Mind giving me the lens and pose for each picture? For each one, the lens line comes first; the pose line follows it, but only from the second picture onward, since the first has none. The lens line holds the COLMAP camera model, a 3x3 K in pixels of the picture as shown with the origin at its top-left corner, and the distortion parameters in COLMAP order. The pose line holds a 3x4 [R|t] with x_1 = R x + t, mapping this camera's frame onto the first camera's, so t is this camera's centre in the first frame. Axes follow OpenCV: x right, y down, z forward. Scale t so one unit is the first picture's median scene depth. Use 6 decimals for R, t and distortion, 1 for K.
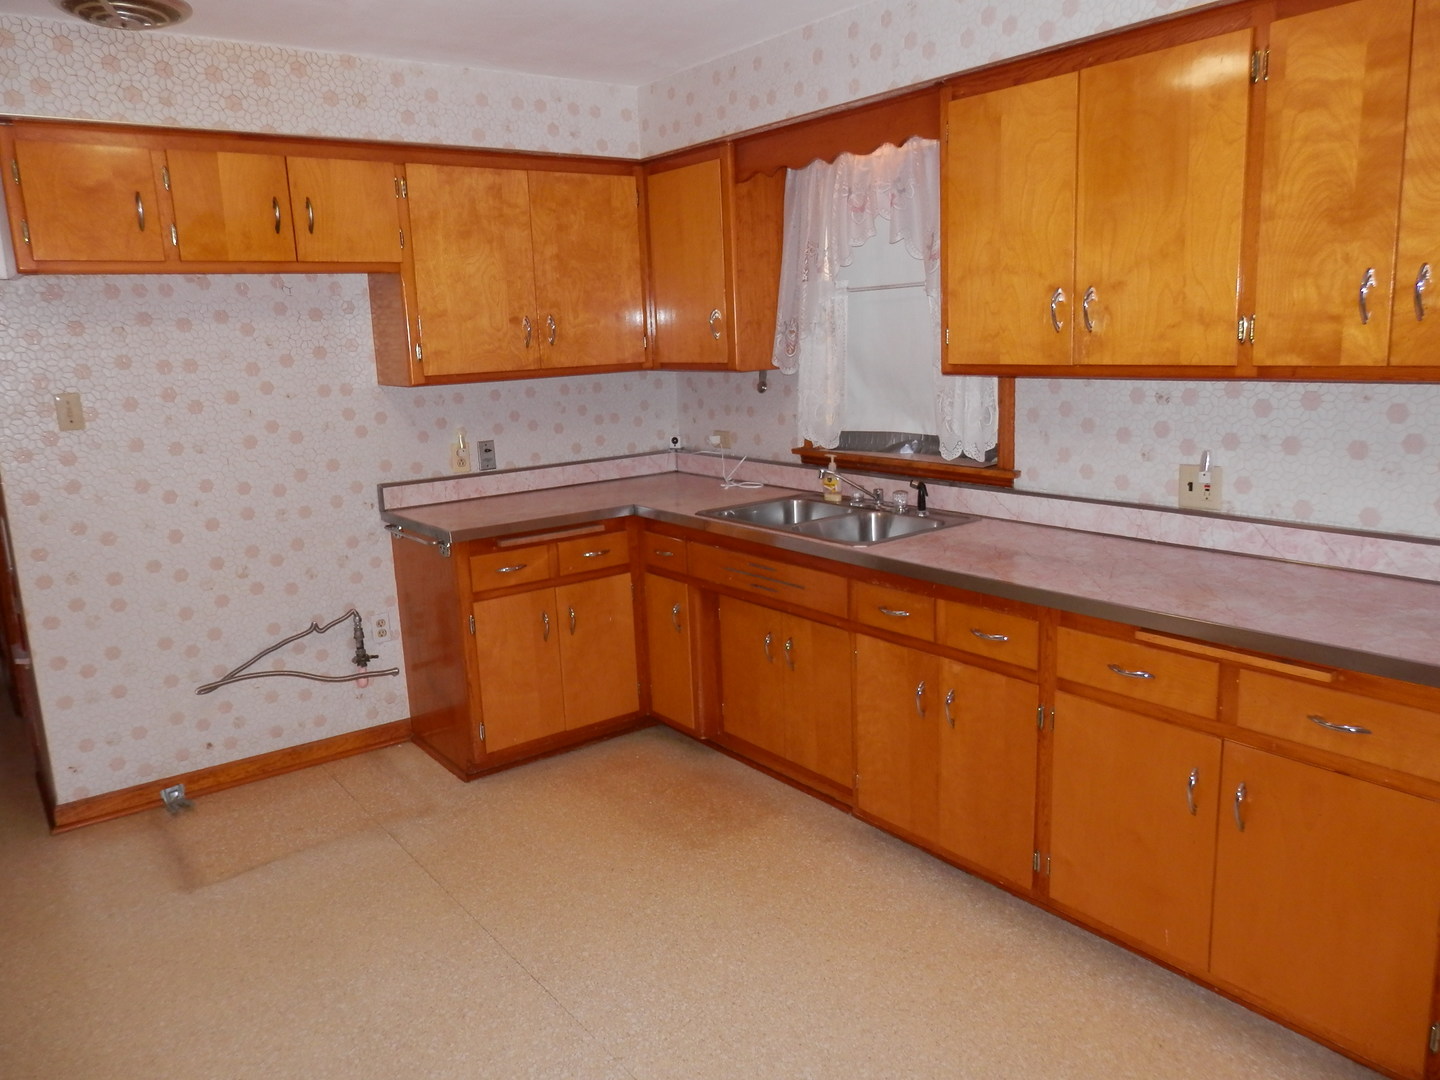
lens RADIAL K [[1083.8, 0, 720.0], [0, 1083.8, 540.0], [0, 0, 1]] dist [0.021807, 0.006758]
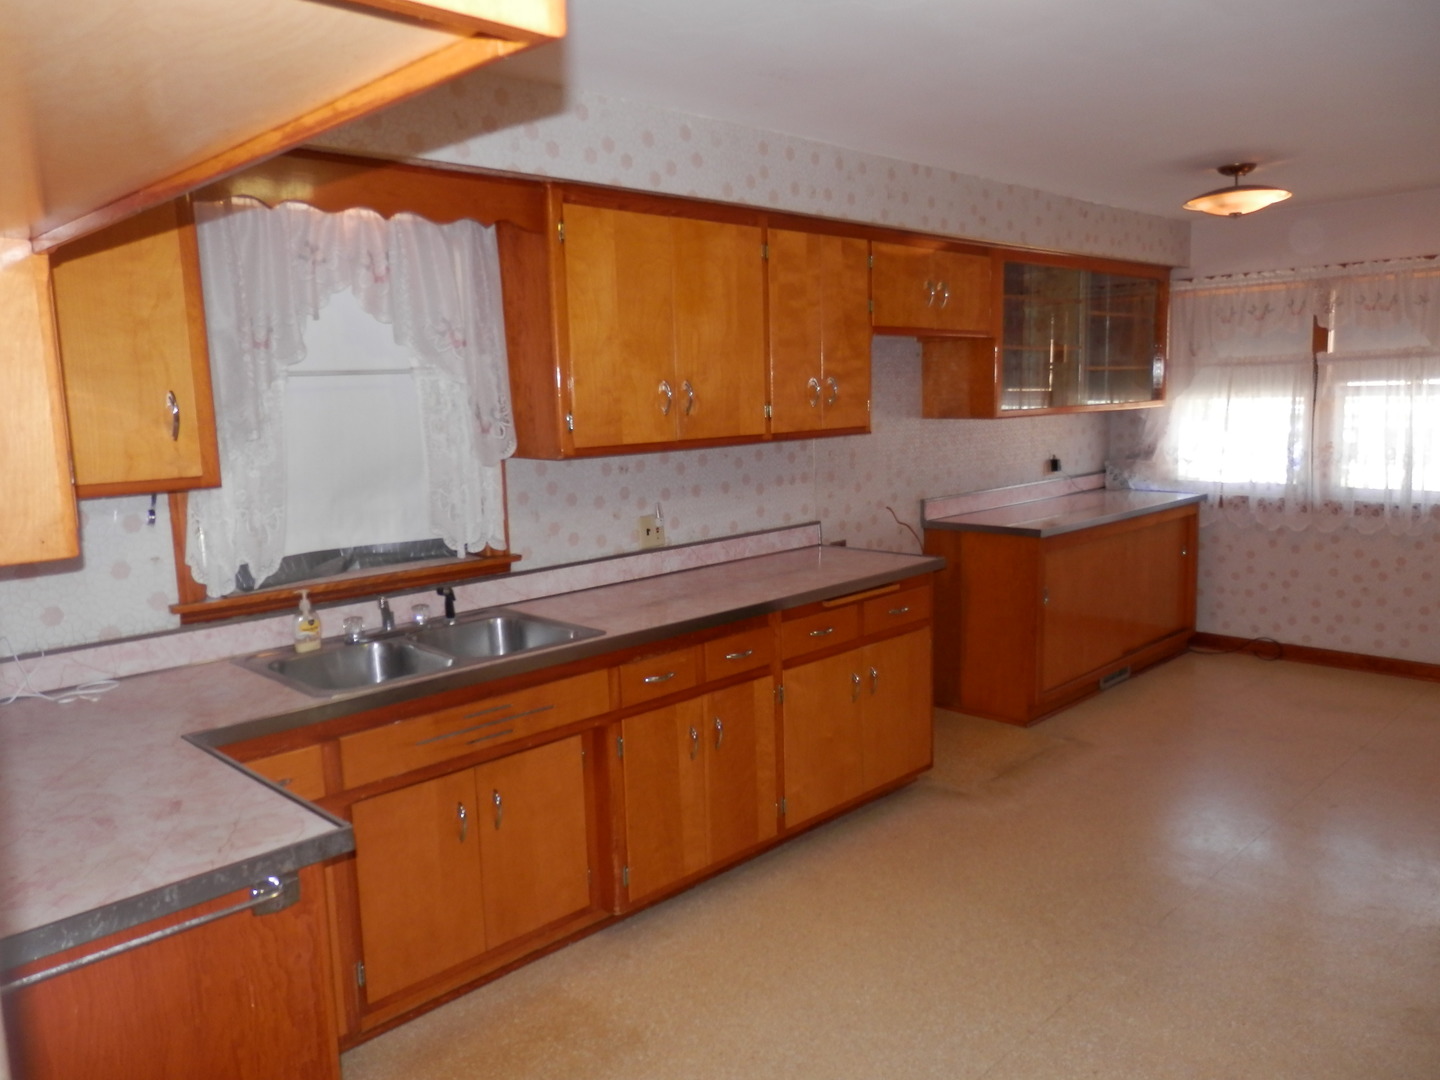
lens RADIAL K [[1082.7, 0, 726.7], [0, 1082.7, 548.0], [0, 0, 1]] dist [0.018144, 0.007853]
pose [[-0.145713, -0.101937, 0.984061, -0.723892], [0.228776, 0.964246, 0.133760, -0.150211], [-0.962512, 0.244620, -0.117183, 0.860901]]
